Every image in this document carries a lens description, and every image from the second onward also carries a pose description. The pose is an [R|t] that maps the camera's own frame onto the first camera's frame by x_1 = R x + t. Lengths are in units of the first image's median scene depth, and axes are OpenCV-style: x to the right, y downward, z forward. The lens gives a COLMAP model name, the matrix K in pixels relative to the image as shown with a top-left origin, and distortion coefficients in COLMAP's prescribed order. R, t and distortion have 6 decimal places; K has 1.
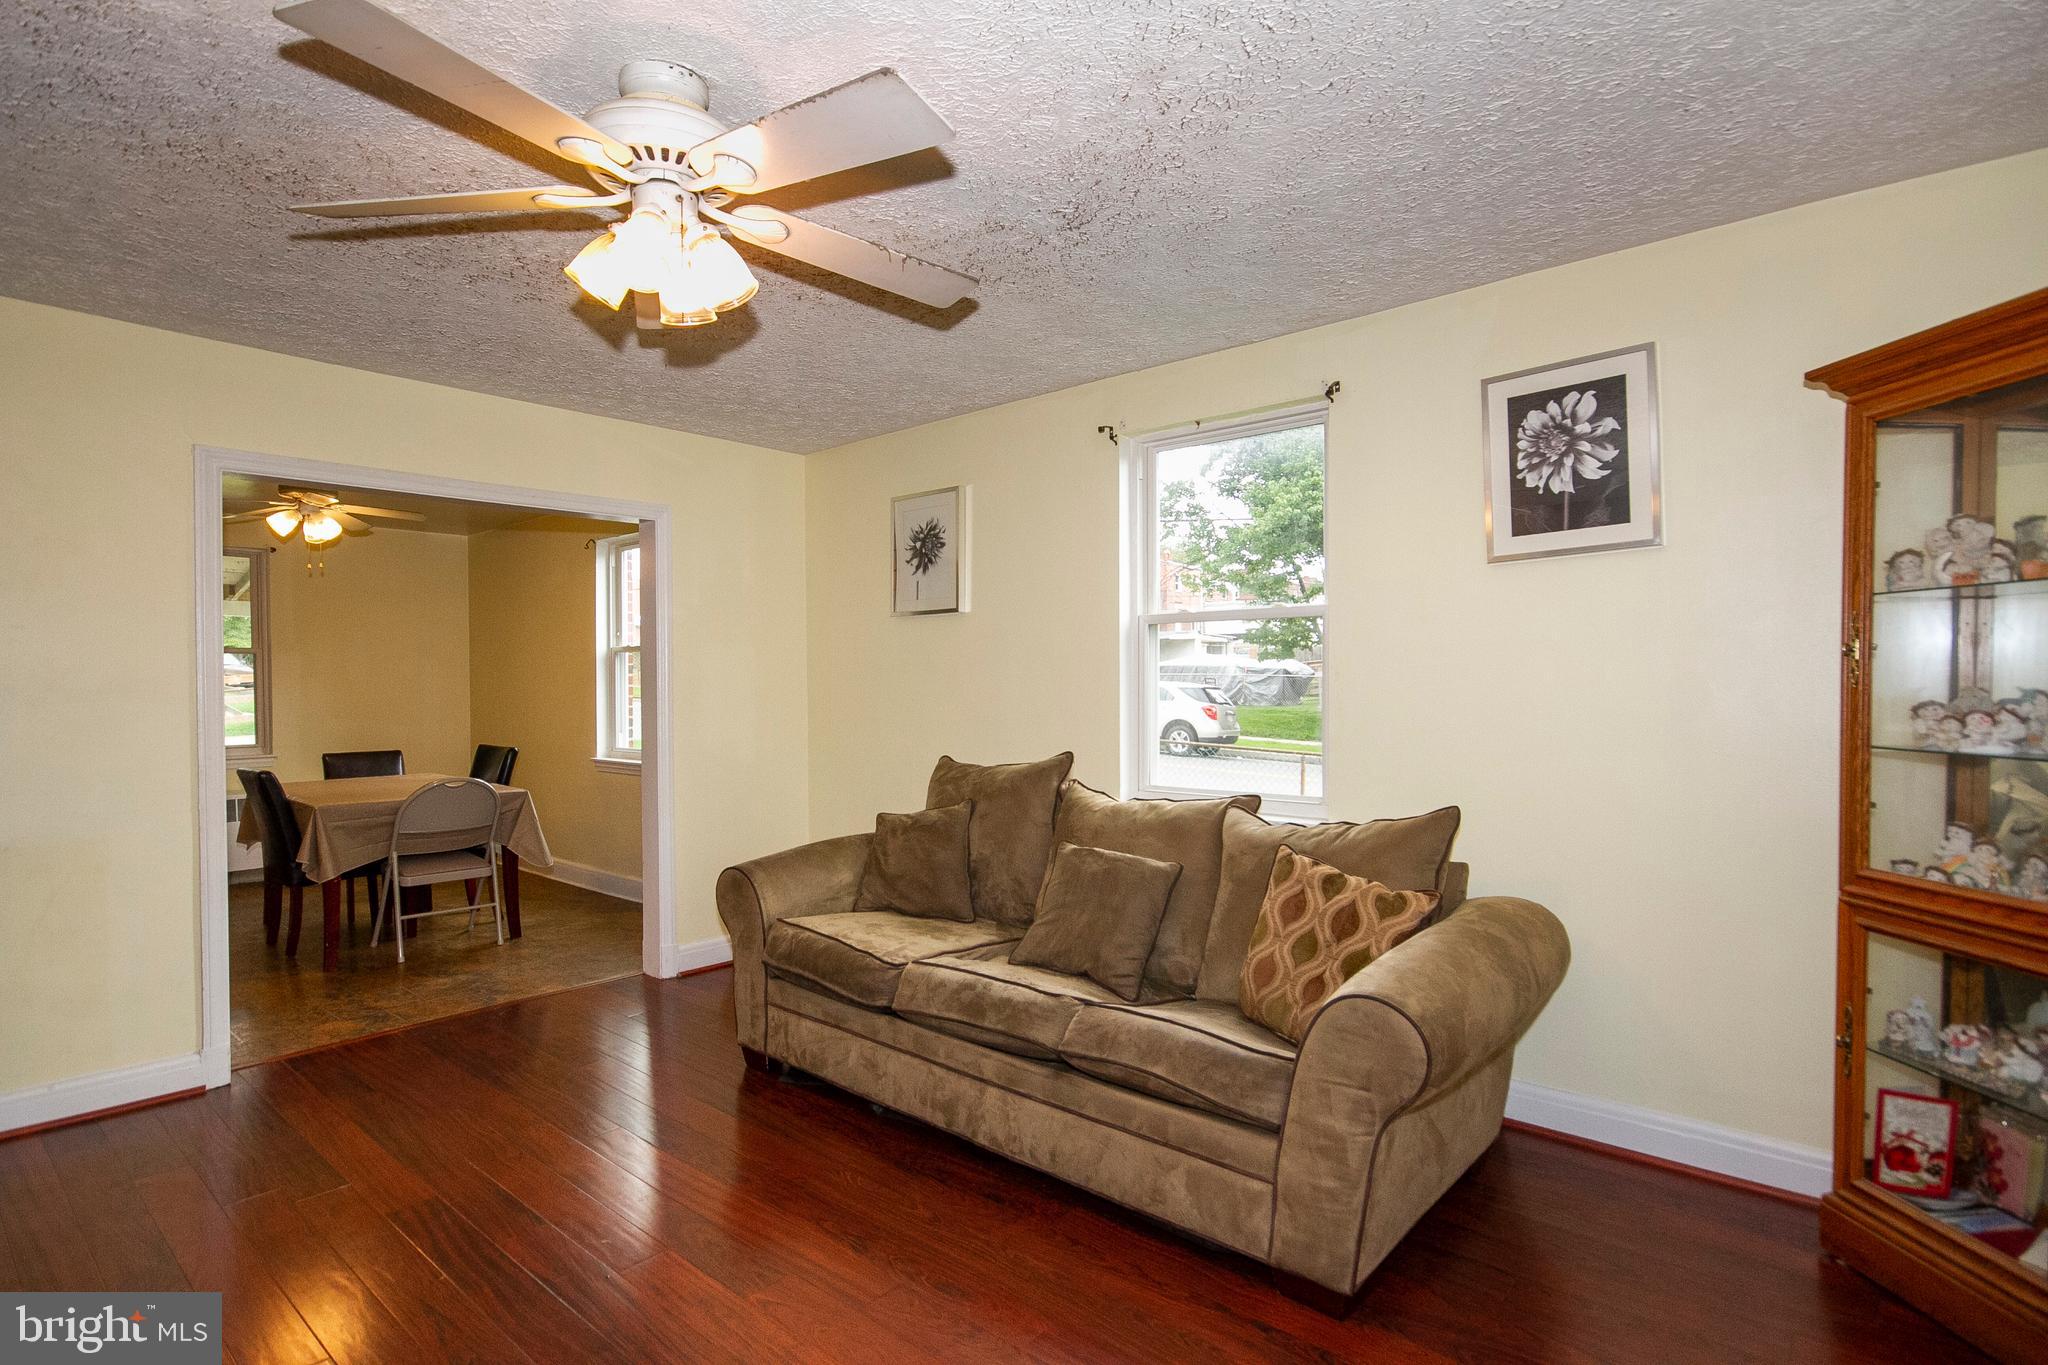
lens RADIAL K [[1003.6, 0, 1021.5], [0, 1003.6, 682.8], [0, 0, 1]] dist [-0.005528, -0.002980]
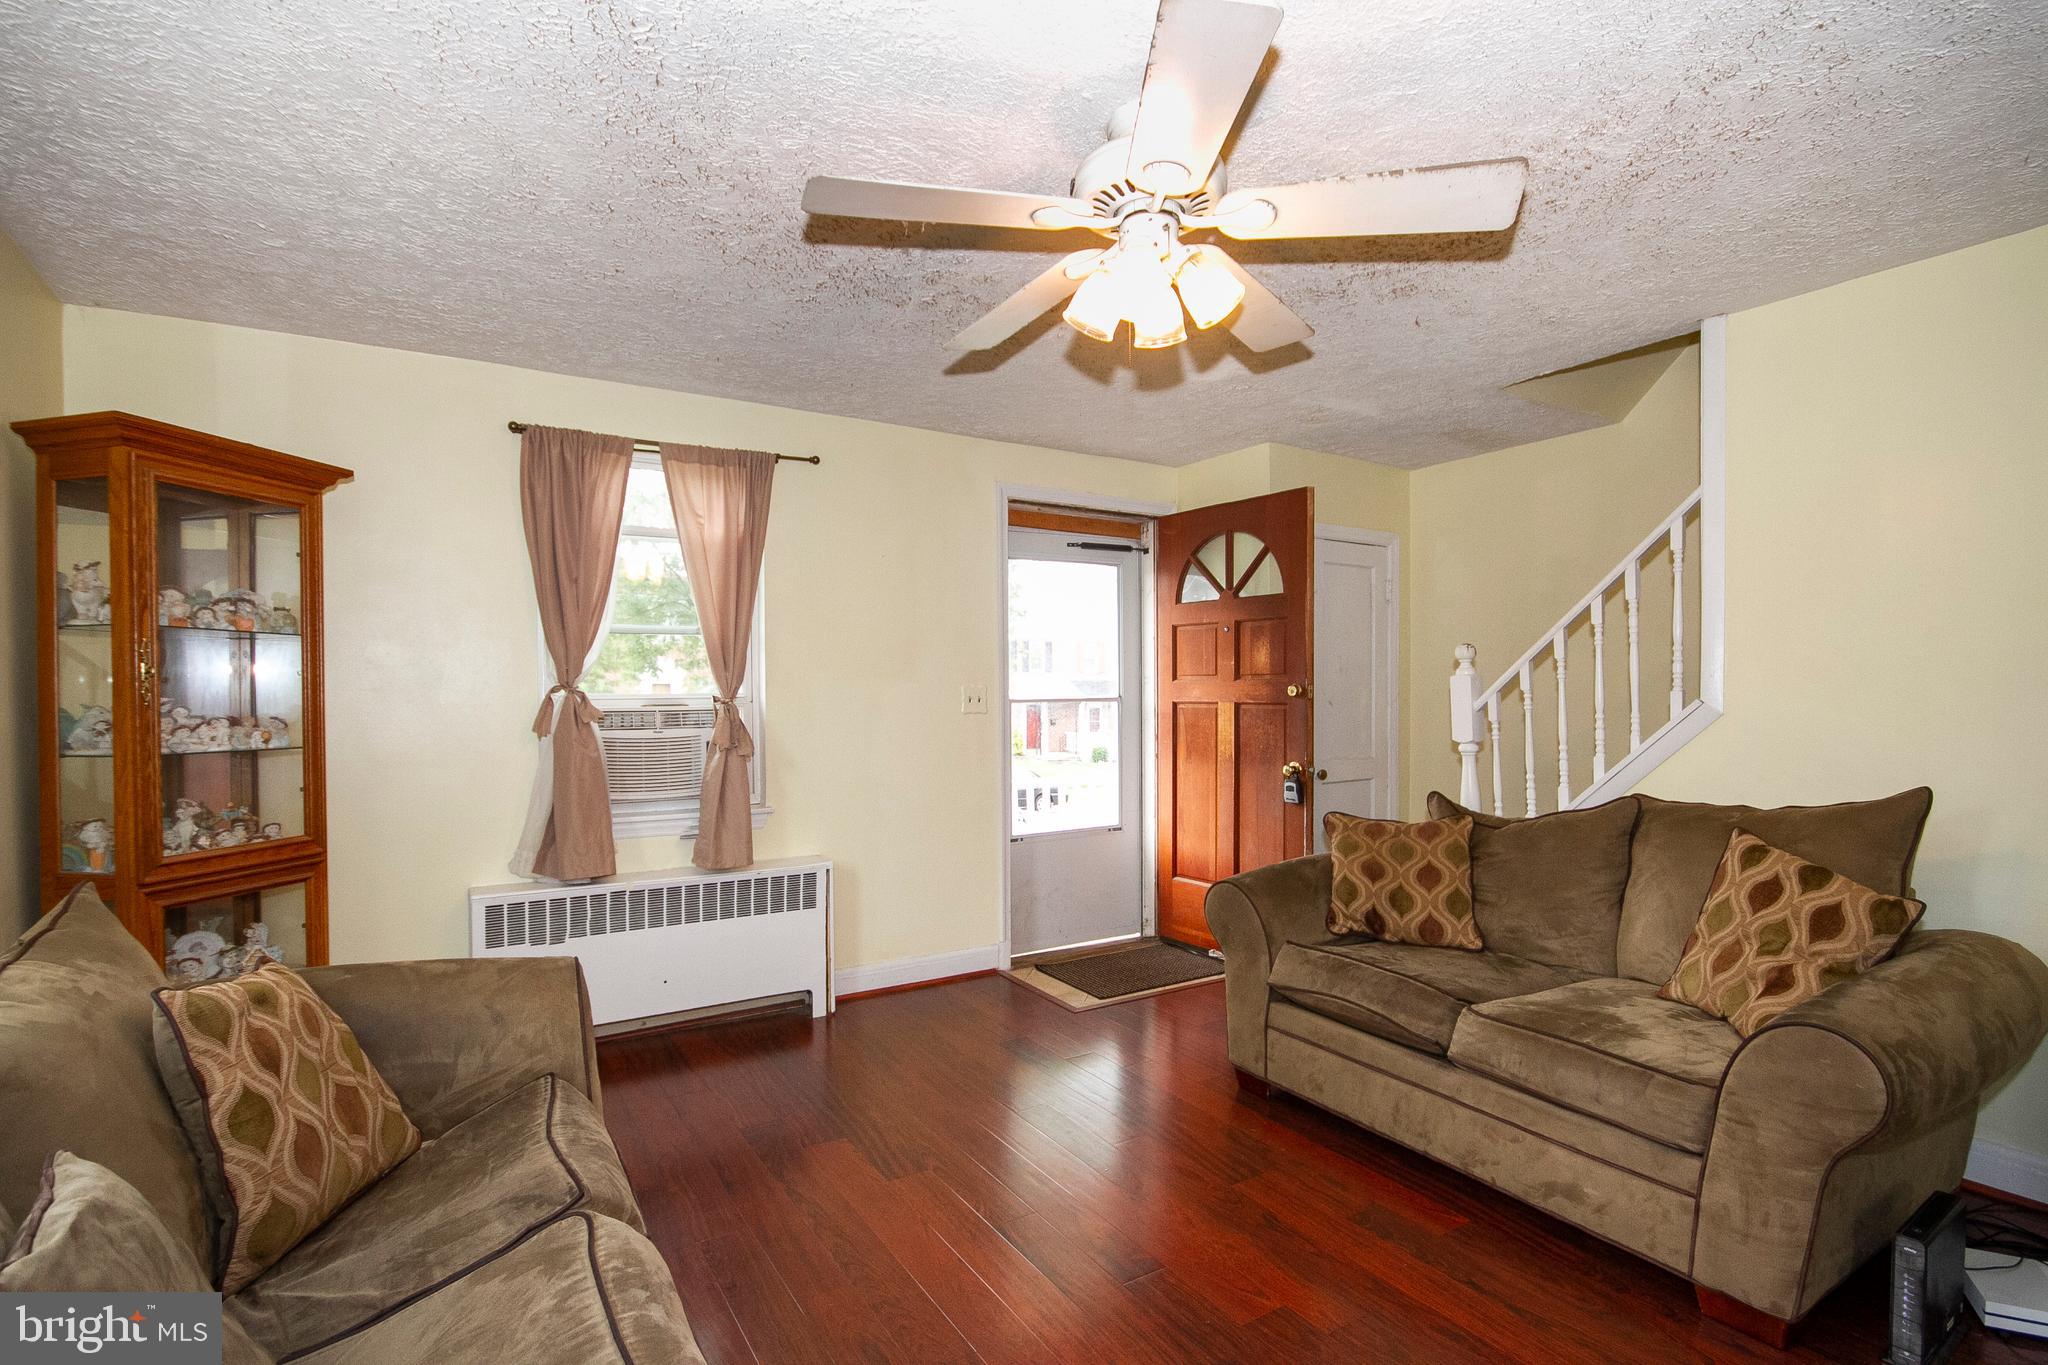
lens RADIAL K [[961.3, 0, 1030.3], [0, 961.3, 689.3], [0, 0, 1]] dist [-0.007502, 0.004252]
pose [[-0.952745, 0.012884, 0.303496, -0.363461], [0.014559, 0.999889, 0.003257, -0.000678], [-0.303421, 0.007522, -0.952827, 1.367241]]
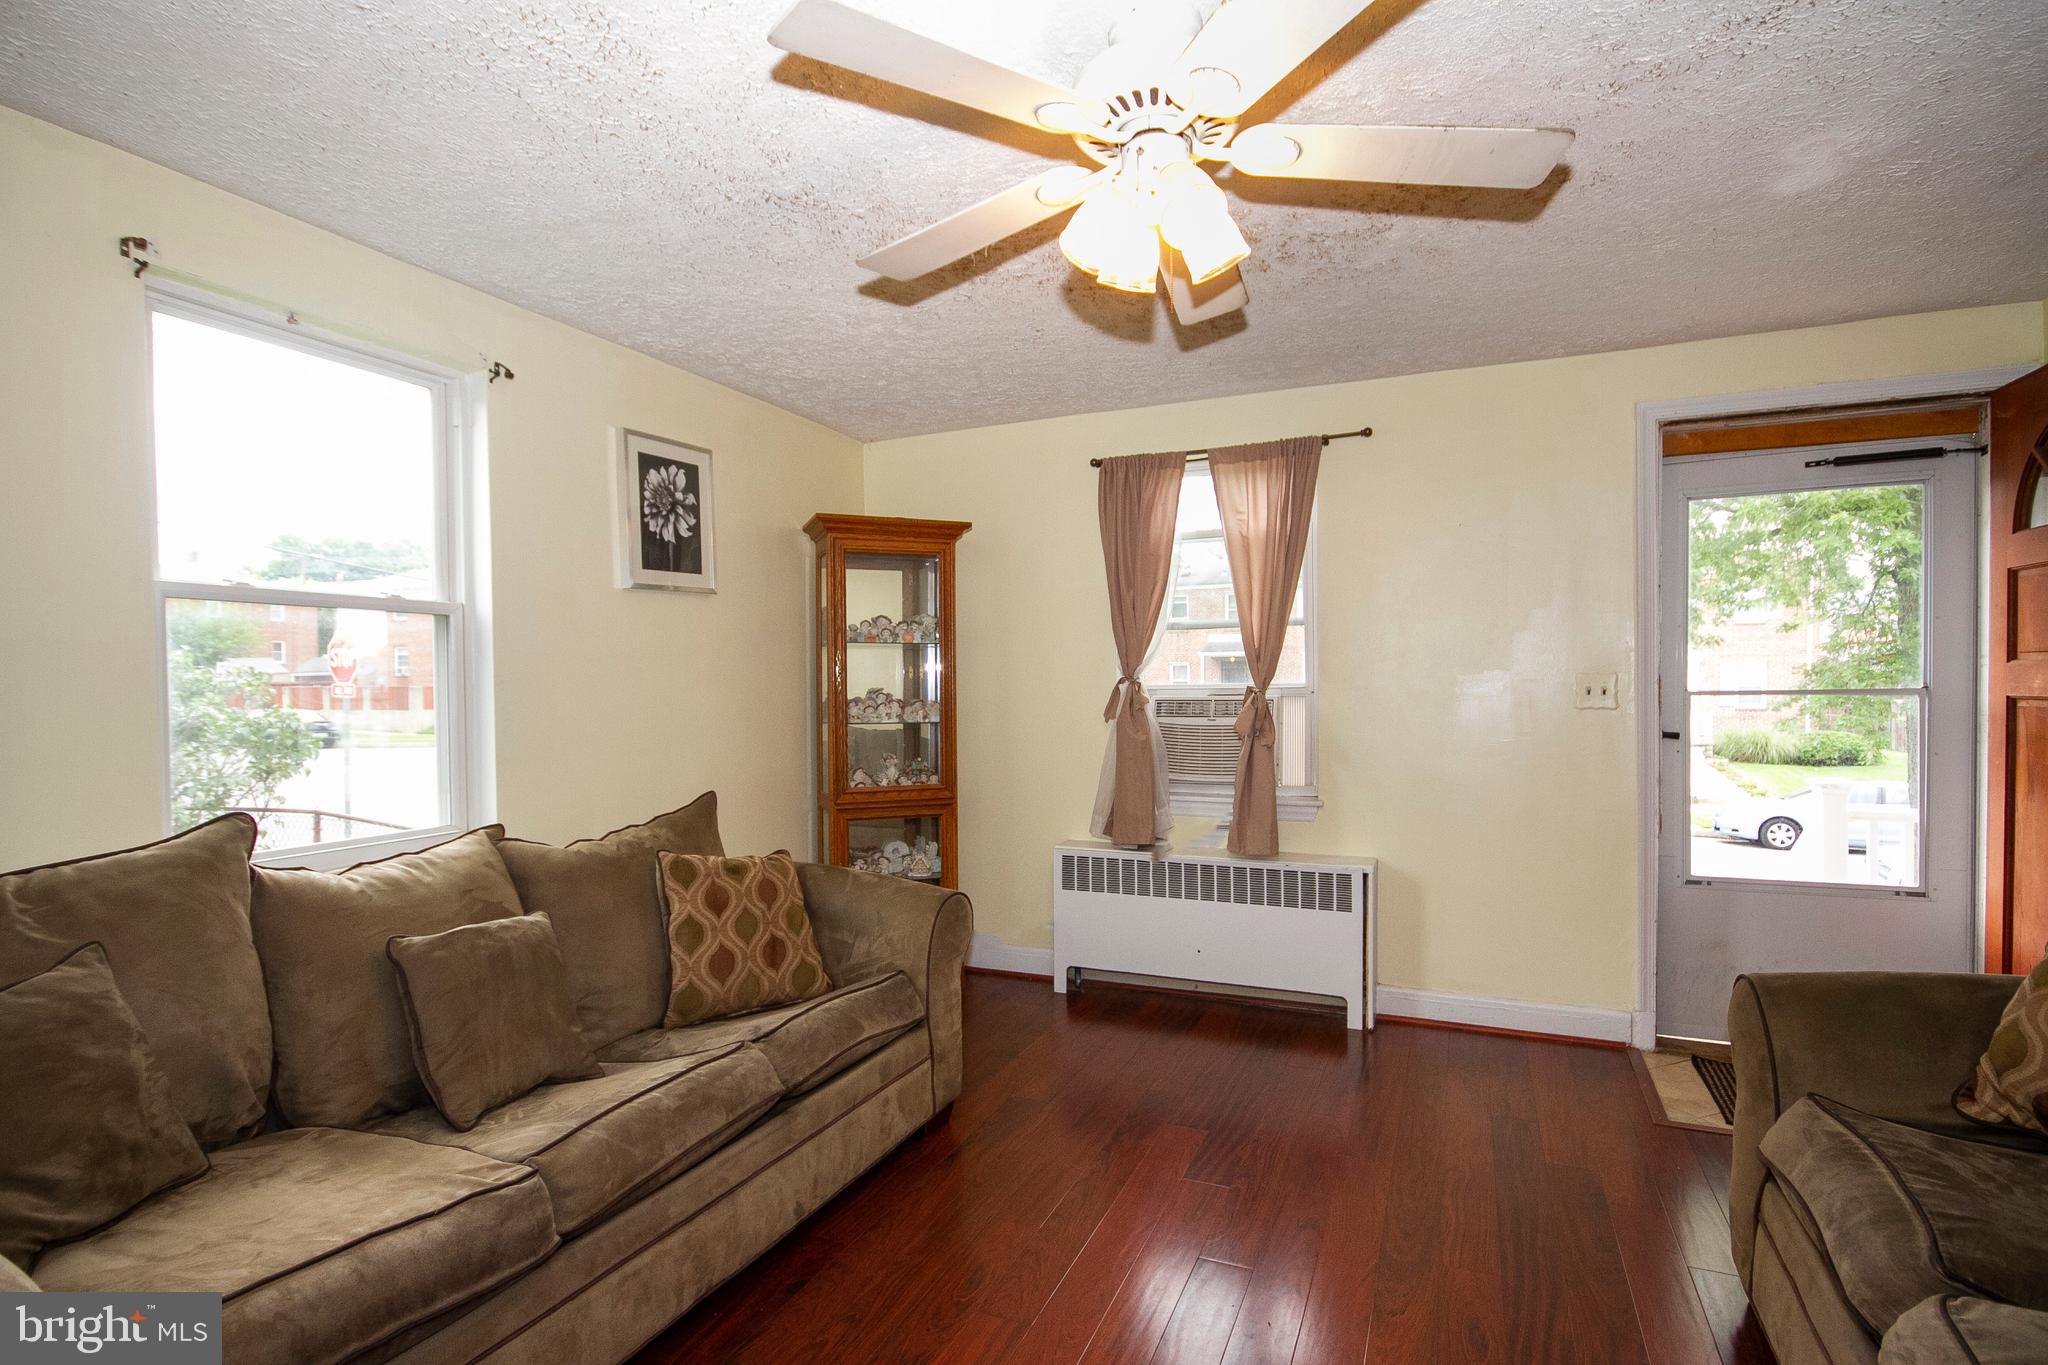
lens RADIAL K [[1003.6, 0, 1040.9], [0, 1003.6, 690.1], [0, 0, 1]] dist [-0.005528, -0.002980]
pose [[-0.297225, 0.003465, 0.954801, -0.819179], [0.017365, 0.999848, 0.001777, 0.003876], [-0.954649, 0.017108, -0.297240, 0.939254]]
